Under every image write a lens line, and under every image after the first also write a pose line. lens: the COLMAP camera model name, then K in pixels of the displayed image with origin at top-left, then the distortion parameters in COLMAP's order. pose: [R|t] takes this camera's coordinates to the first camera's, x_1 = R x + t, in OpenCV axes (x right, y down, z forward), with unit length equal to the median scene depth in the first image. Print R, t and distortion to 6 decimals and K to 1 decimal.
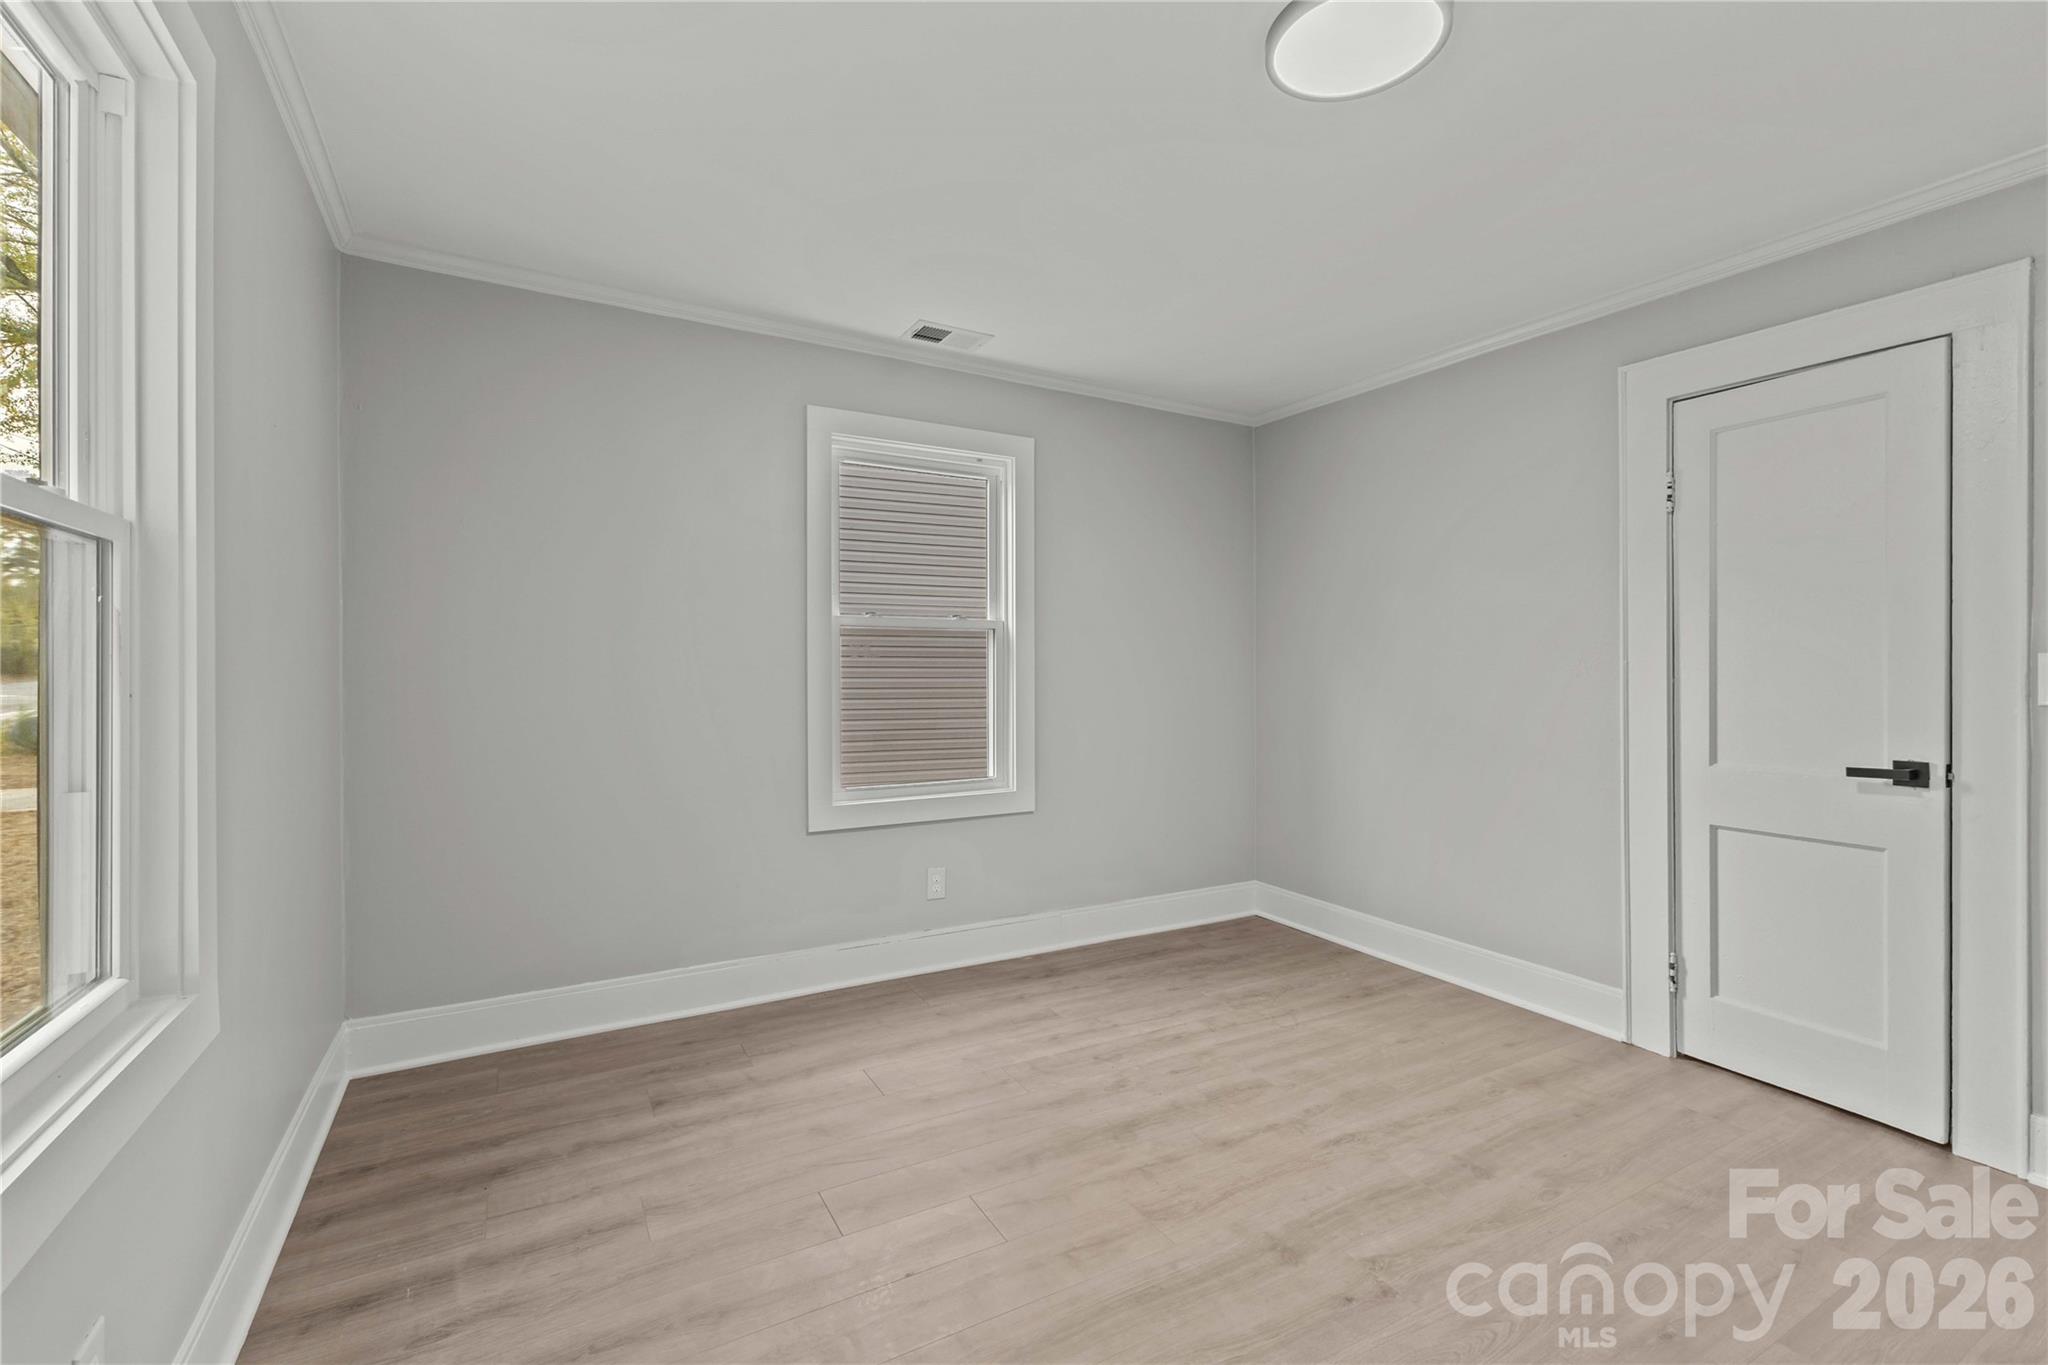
lens RADIAL K [[885.5, 0, 1028.5], [0, 885.5, 669.5], [0, 0, 1]] dist [0.011831, -0.000373]
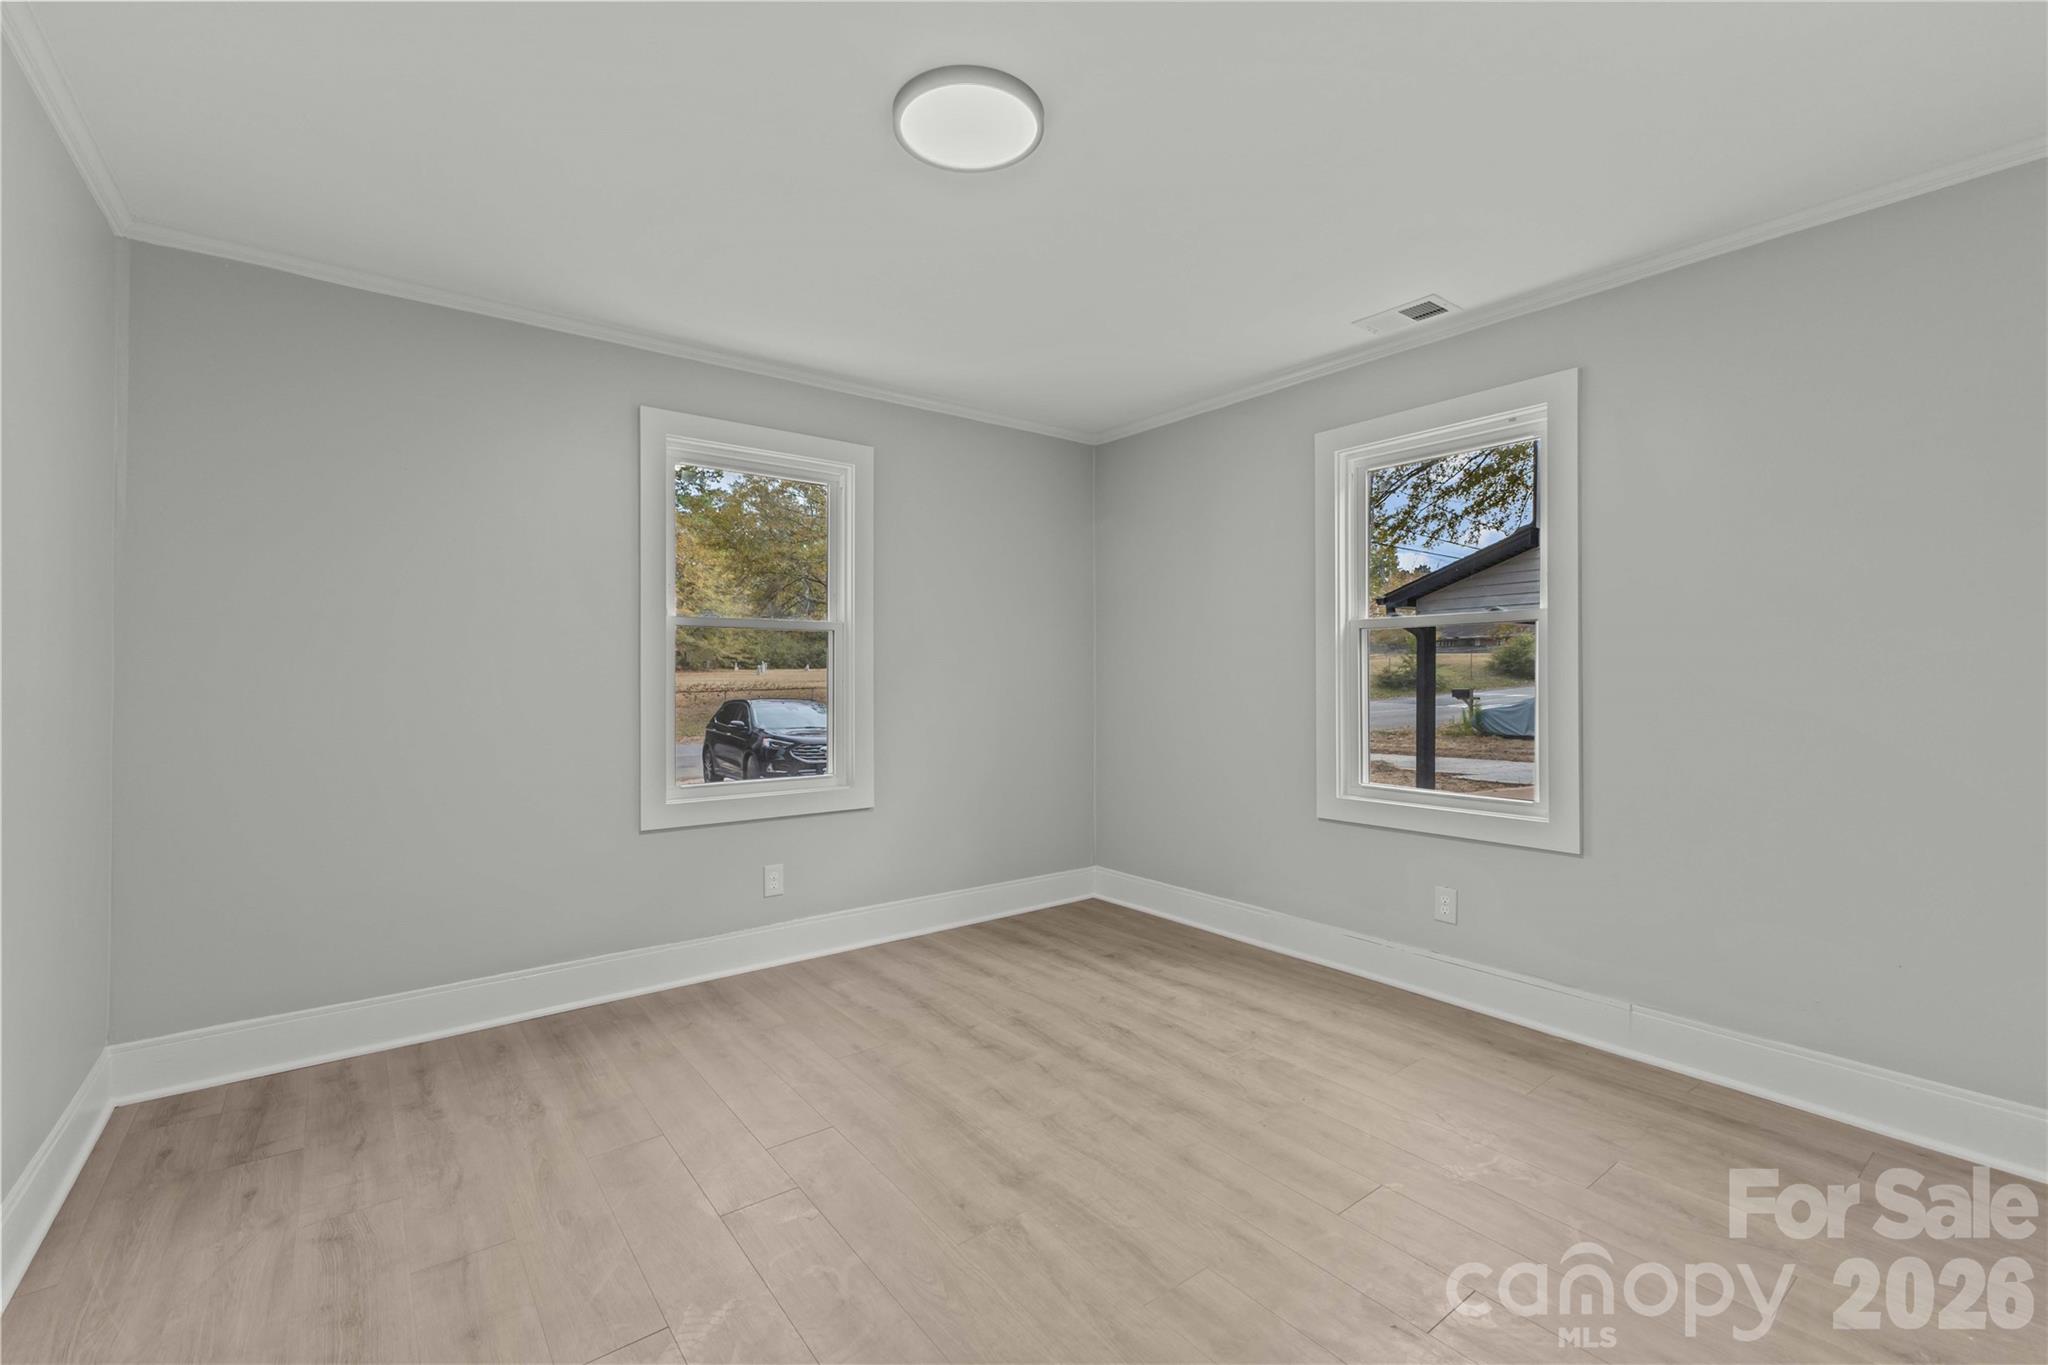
lens RADIAL K [[885.5, 0, 1025.1], [0, 885.5, 669.0], [0, 0, 1]] dist [0.011831, -0.000373]
pose [[0.135157, -0.010414, -0.990769, 1.008155], [0.003191, 0.999944, -0.010075, 0.008985], [0.990819, -0.001800, 0.135183, 0.607980]]
